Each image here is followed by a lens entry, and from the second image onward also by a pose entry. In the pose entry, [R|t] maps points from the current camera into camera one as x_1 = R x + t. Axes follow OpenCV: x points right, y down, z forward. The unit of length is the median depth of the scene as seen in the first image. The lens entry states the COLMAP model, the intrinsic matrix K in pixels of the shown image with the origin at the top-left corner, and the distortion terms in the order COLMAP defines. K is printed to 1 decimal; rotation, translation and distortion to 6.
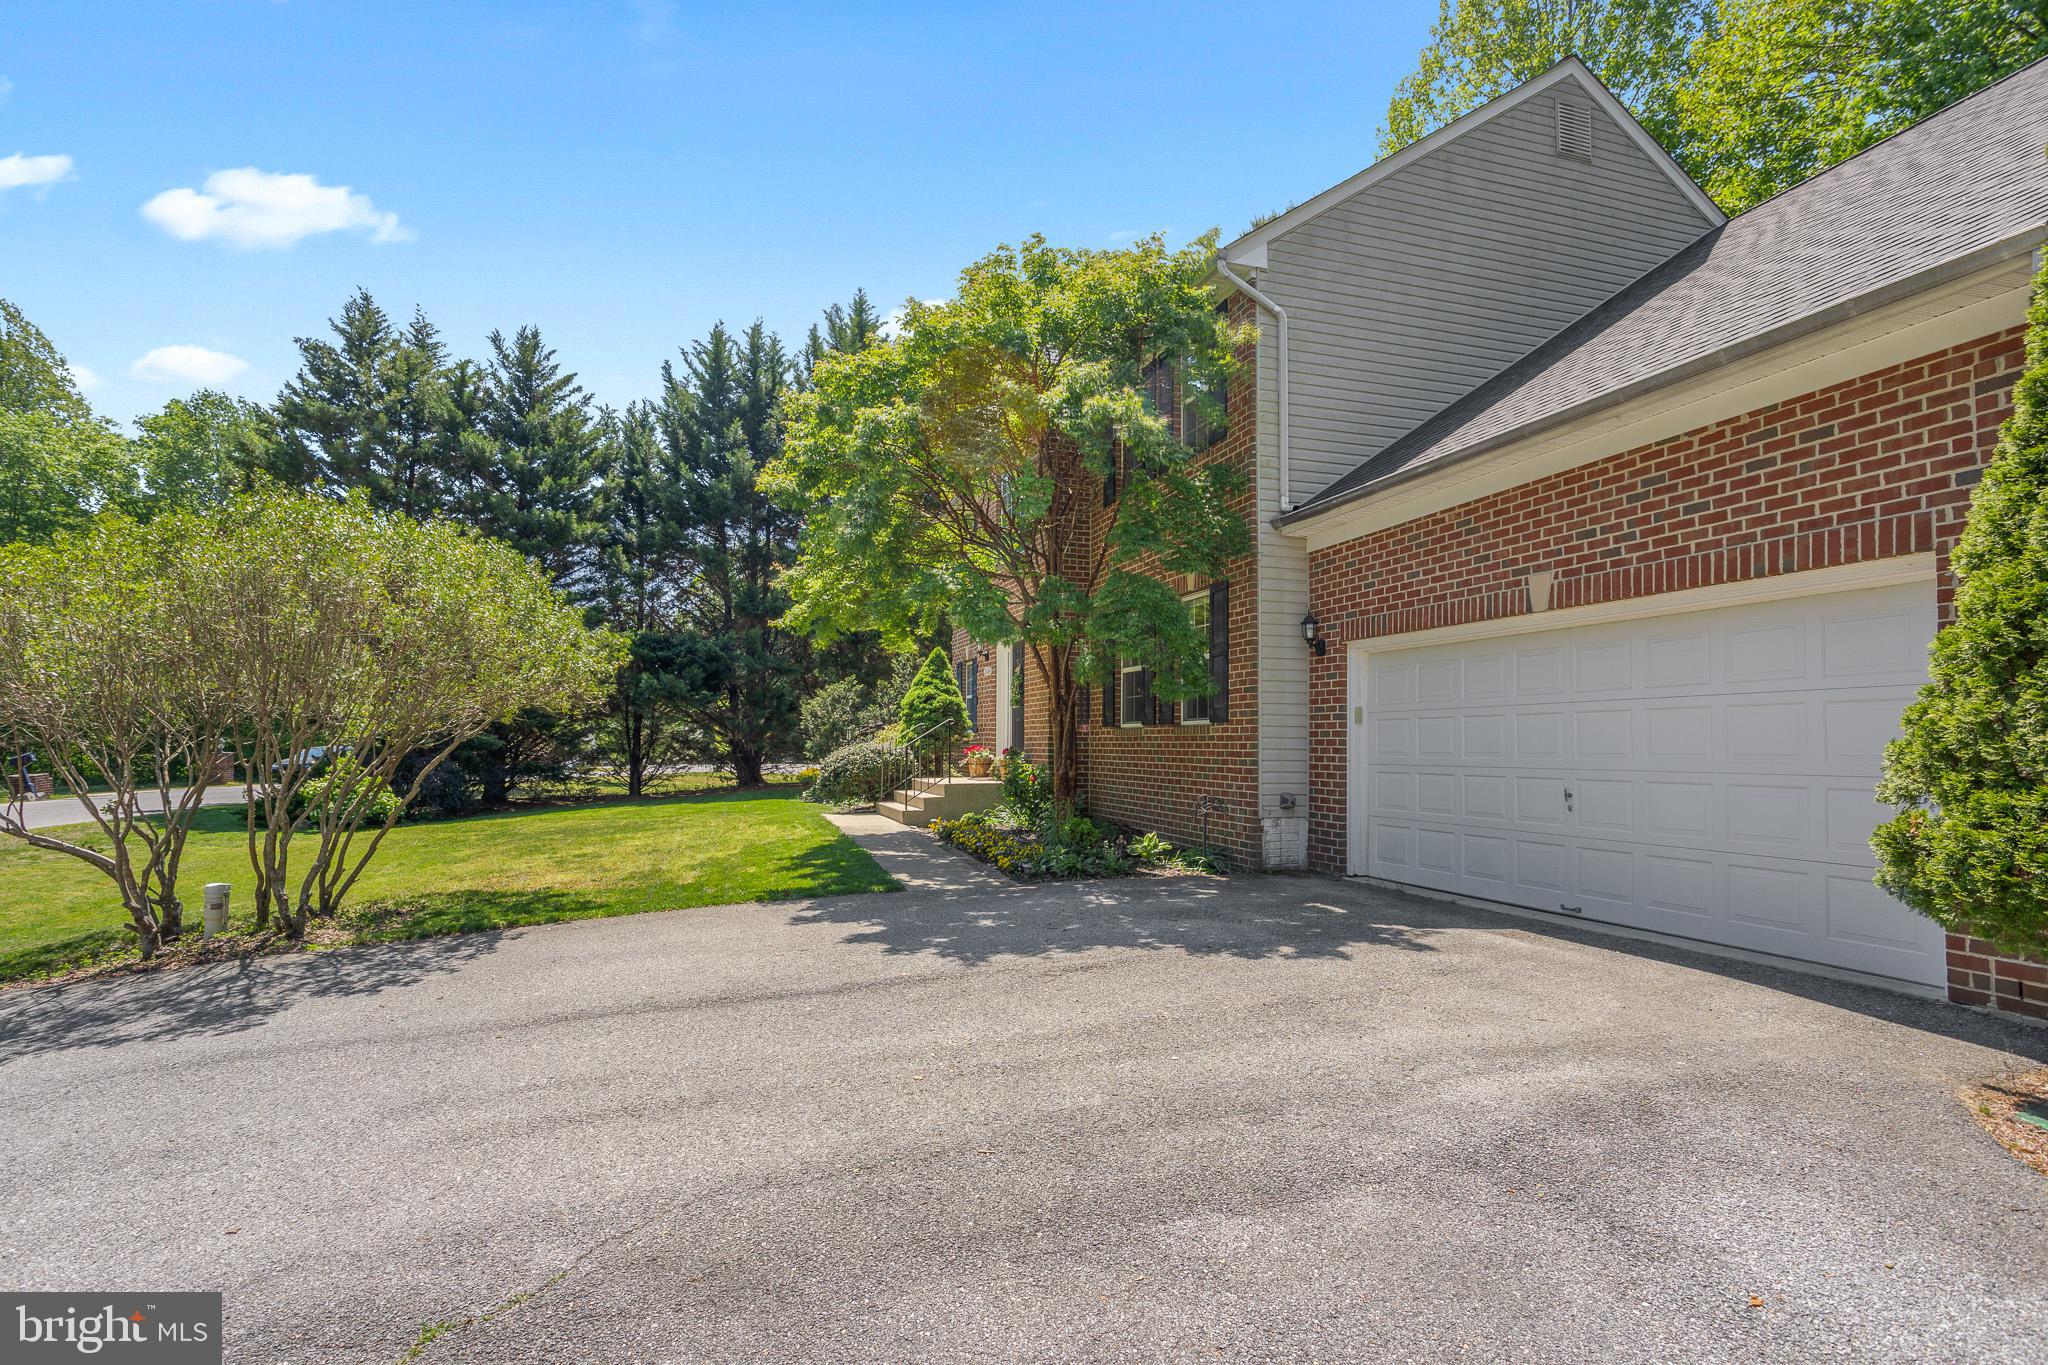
lens RADIAL K [[1000.4, 0, 1004.3], [0, 1000.4, 704.2], [0, 0, 1]] dist [-0.030182, 0.018808]
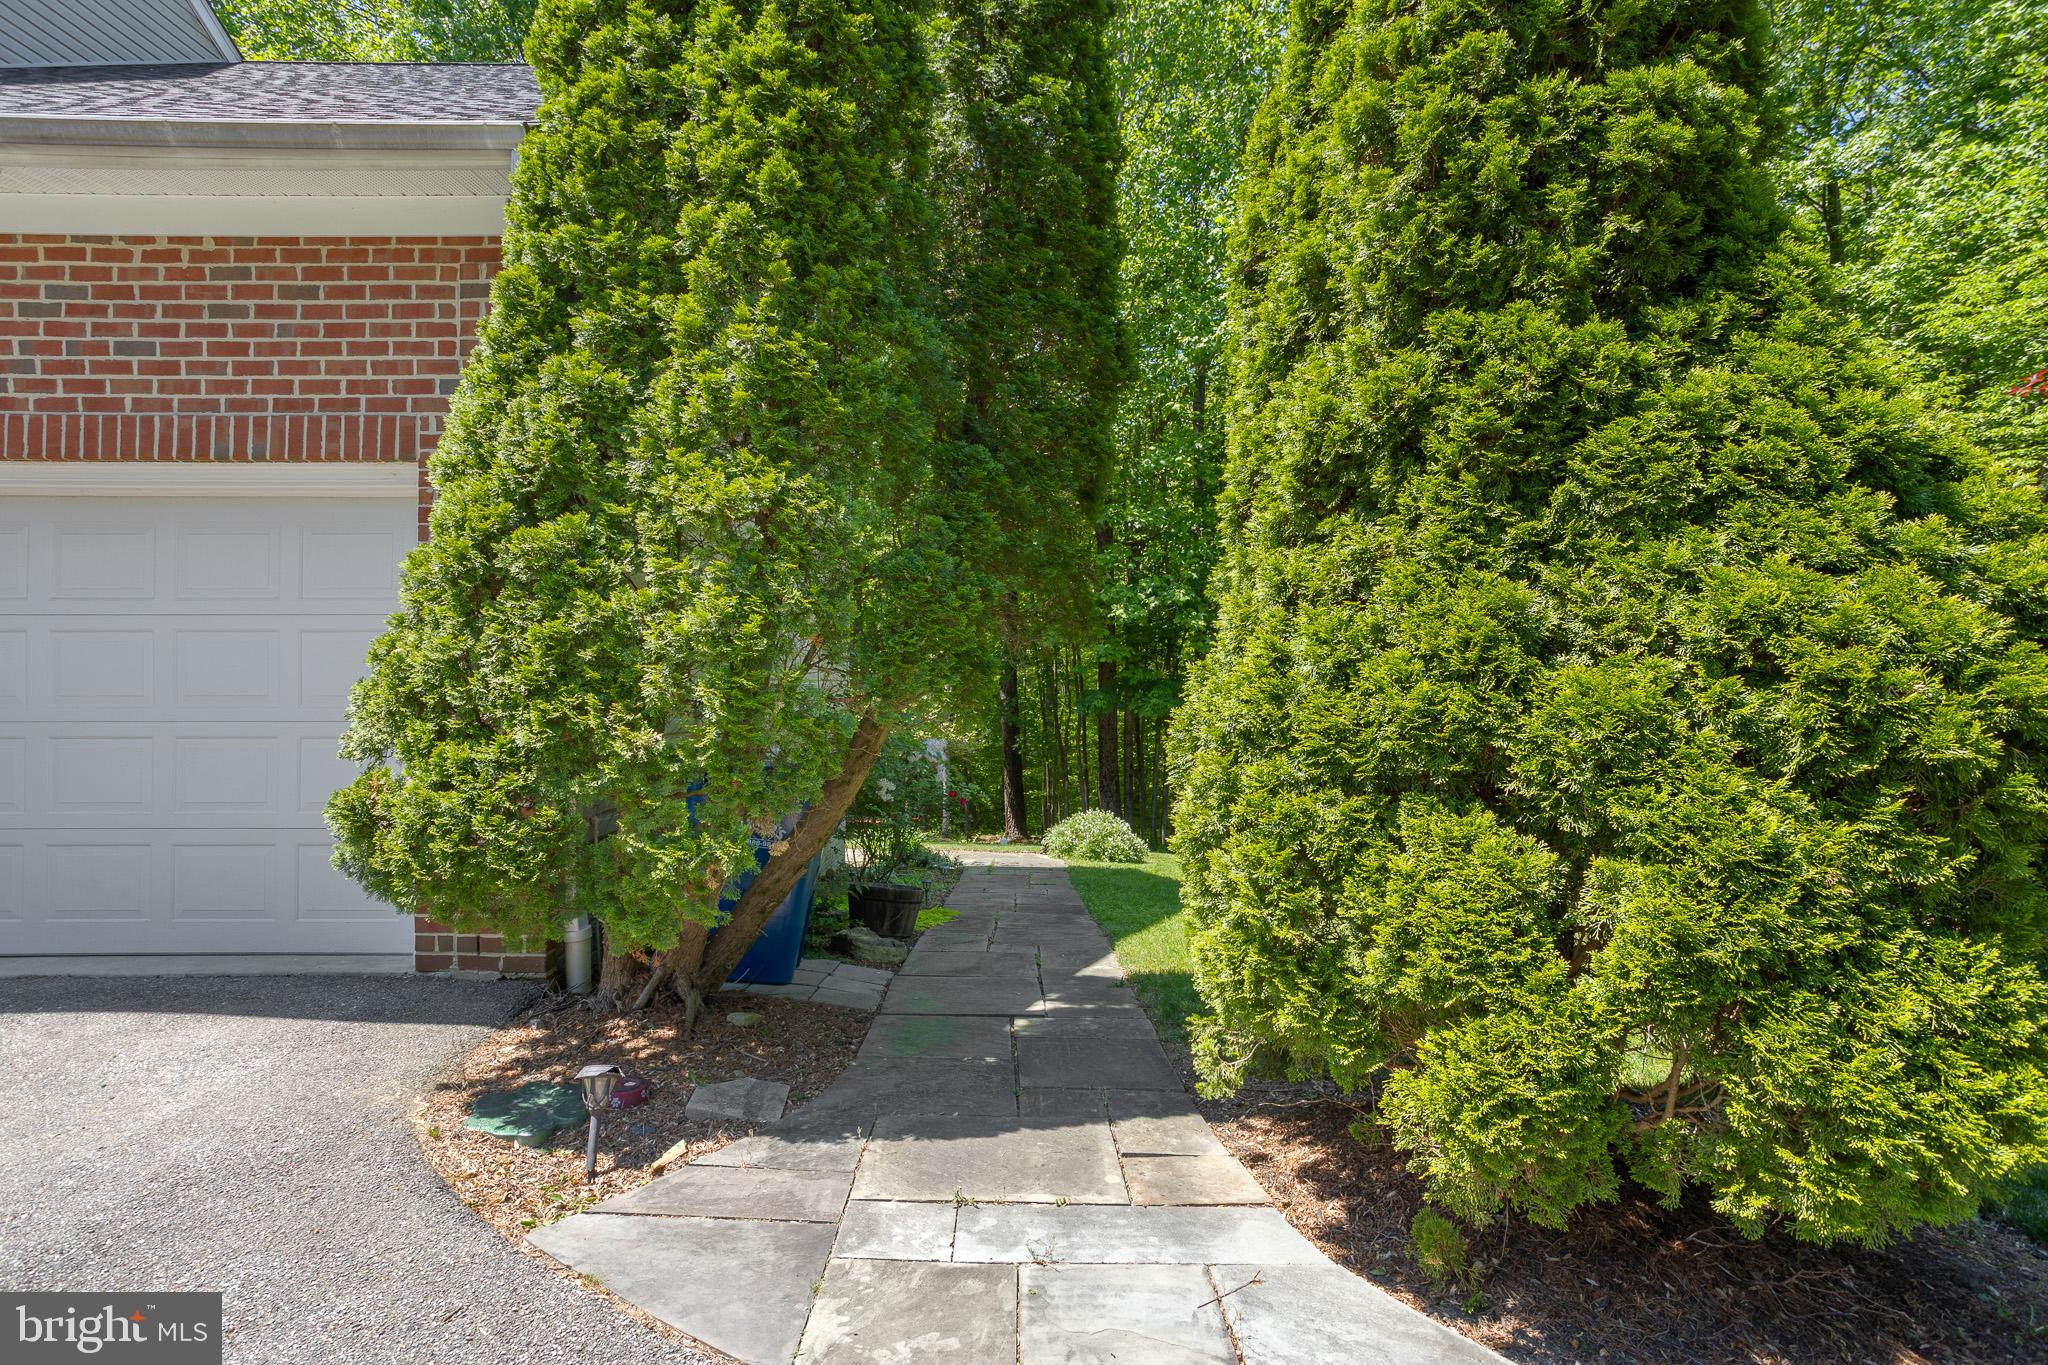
lens RADIAL K [[1000.4, 0, 1028.7], [0, 1000.4, 677.7], [0, 0, 1]] dist [-0.030182, 0.018808]
pose [[0.279240, -0.005236, 0.960207, 0.294348], [-0.038525, 0.999119, 0.016652, 0.000147], [-0.959448, -0.041642, 0.278793, 0.270383]]
